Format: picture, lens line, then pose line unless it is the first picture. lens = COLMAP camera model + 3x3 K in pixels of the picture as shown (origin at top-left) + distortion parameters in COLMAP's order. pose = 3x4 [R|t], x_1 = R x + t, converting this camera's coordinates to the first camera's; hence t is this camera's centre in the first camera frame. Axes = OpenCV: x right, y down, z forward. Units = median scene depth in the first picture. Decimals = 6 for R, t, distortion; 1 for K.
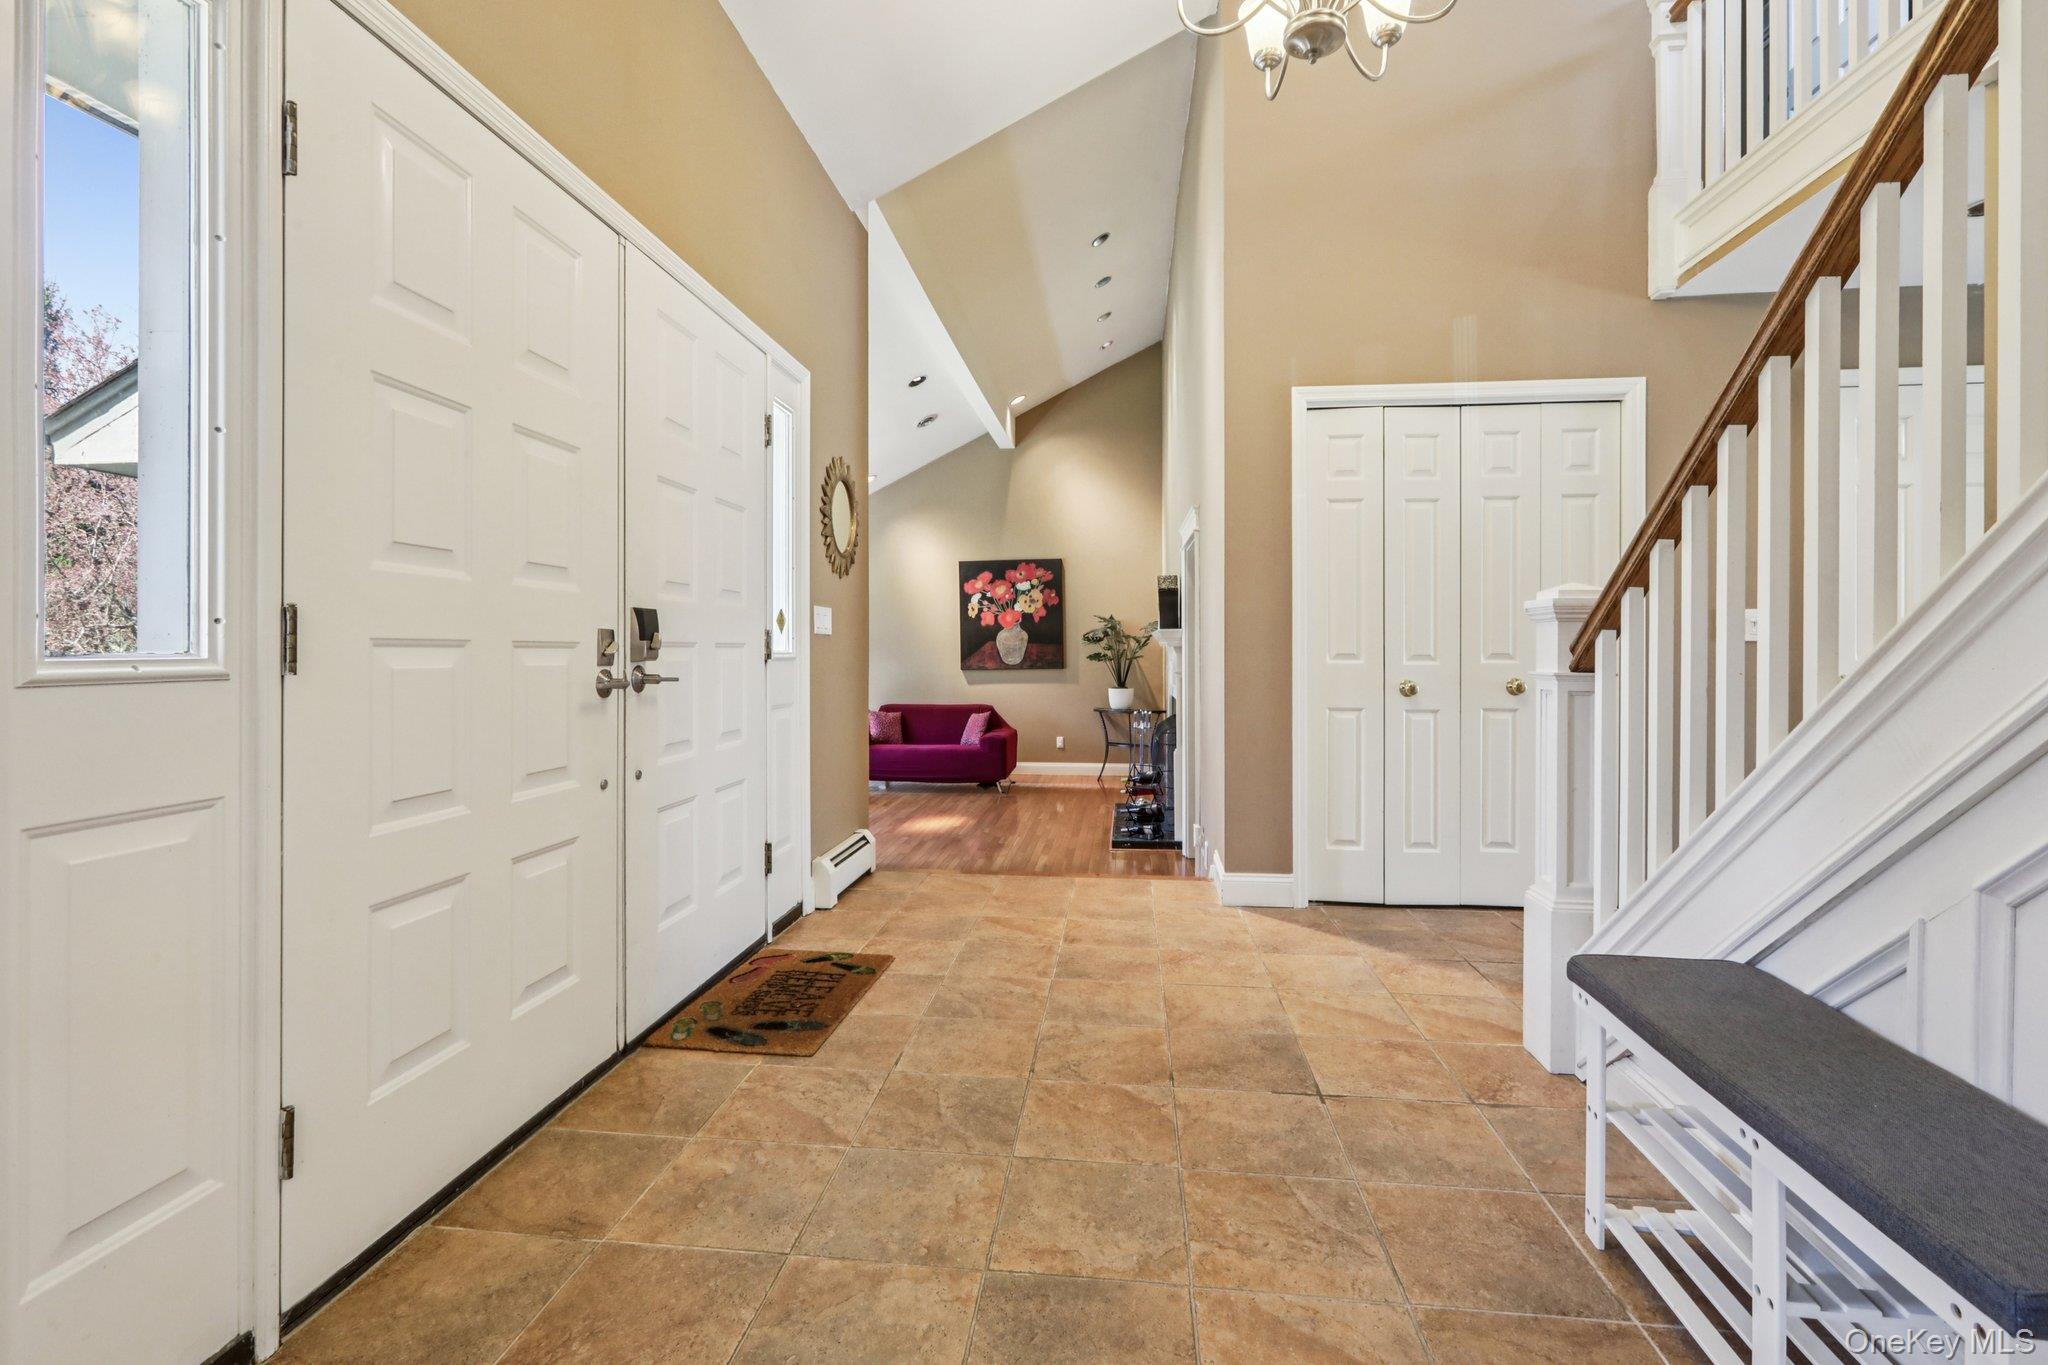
lens RADIAL K [[932.1, 0, 1020.9], [0, 932.1, 647.2], [0, 0, 1]] dist [0.001307, 0.000321]
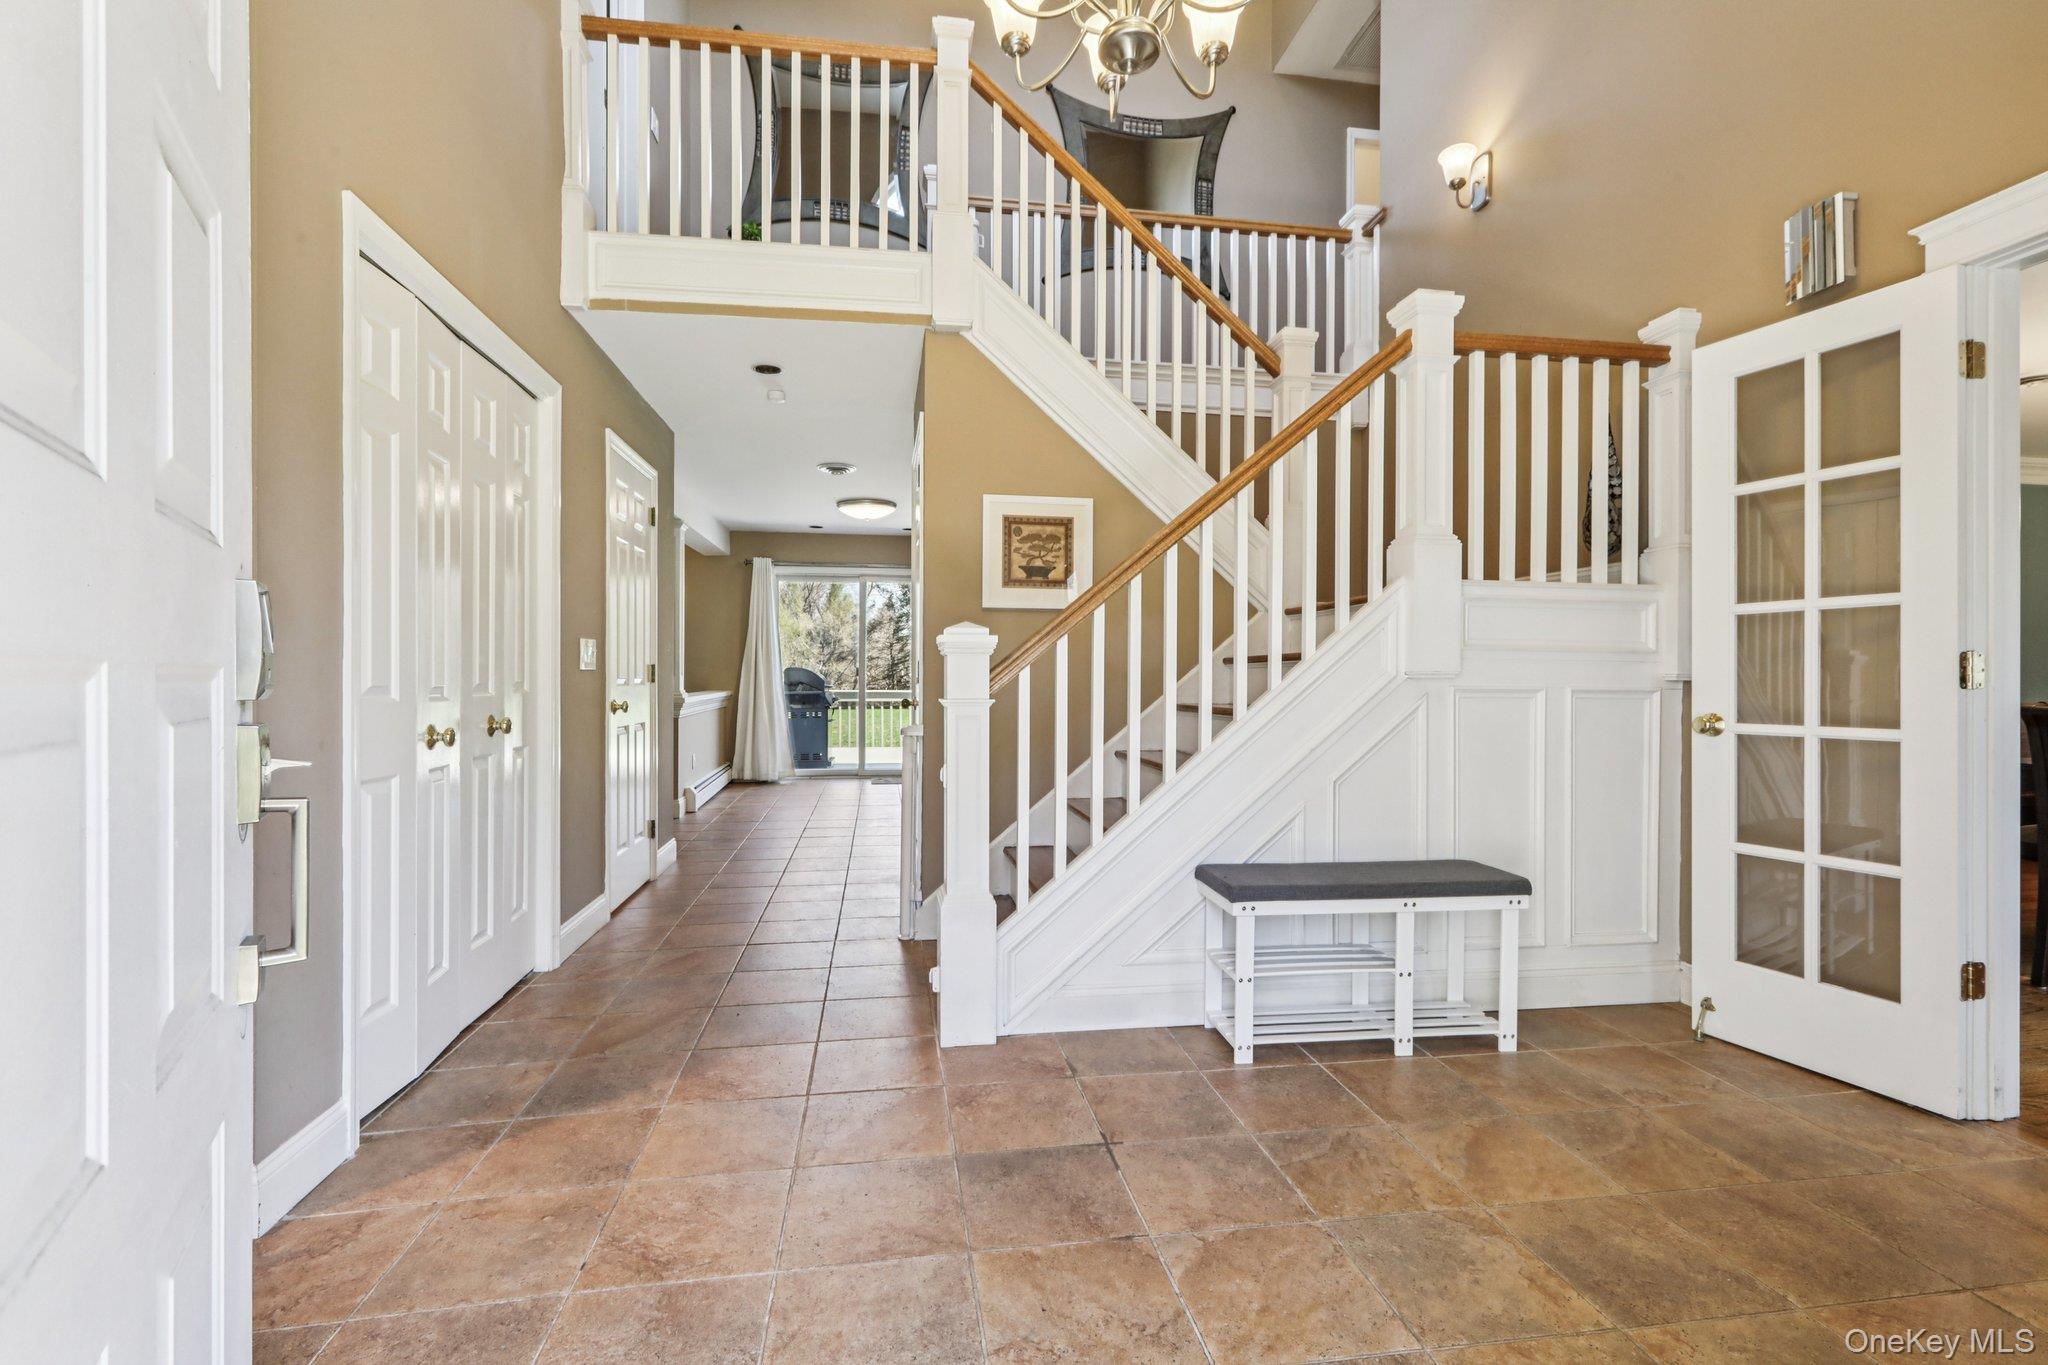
lens RADIAL K [[911.4, 0, 1024.0], [0, 911.4, 682.5], [0, 0, 1]] dist [-0.008359, 0.006143]
pose [[-0.268592, -0.010260, 0.963199, -0.125561], [-0.005119, 0.999944, 0.009223, -0.001087], [-0.963241, -0.002454, -0.268629, 0.300902]]
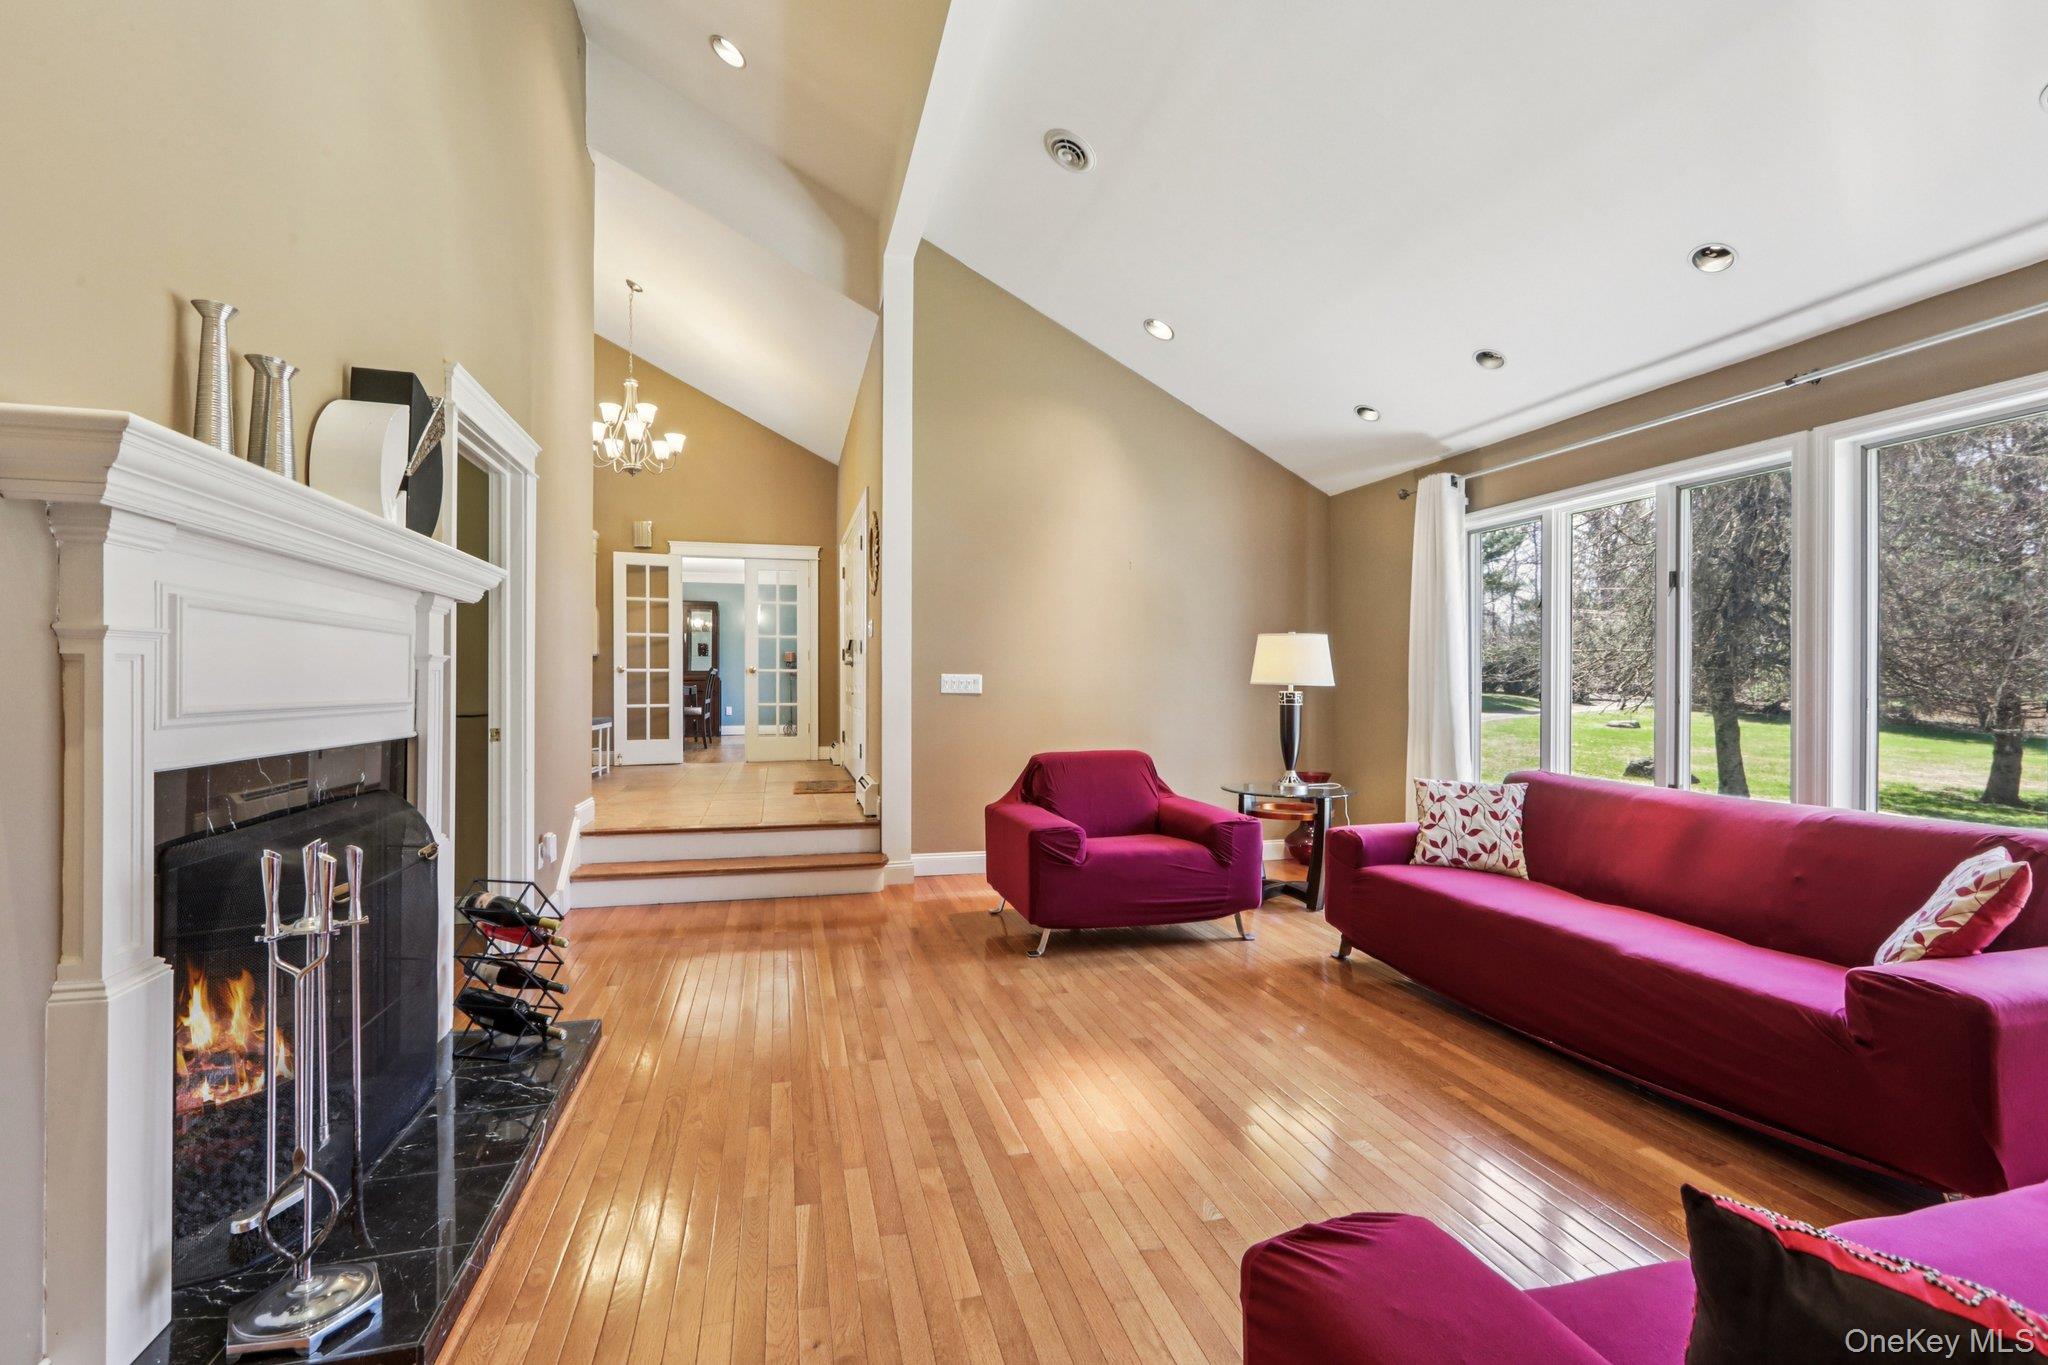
lens RADIAL K [[911.4, 0, 1024.0], [0, 911.4, 682.5], [0, 0, 1]] dist [-0.008359, 0.006143]
pose [[-0.929629, -0.003725, -0.368478, 0.046677], [-0.004049, 0.999992, 0.000104, 0.024683], [0.368475, 0.001589, -0.929636, 1.013330]]
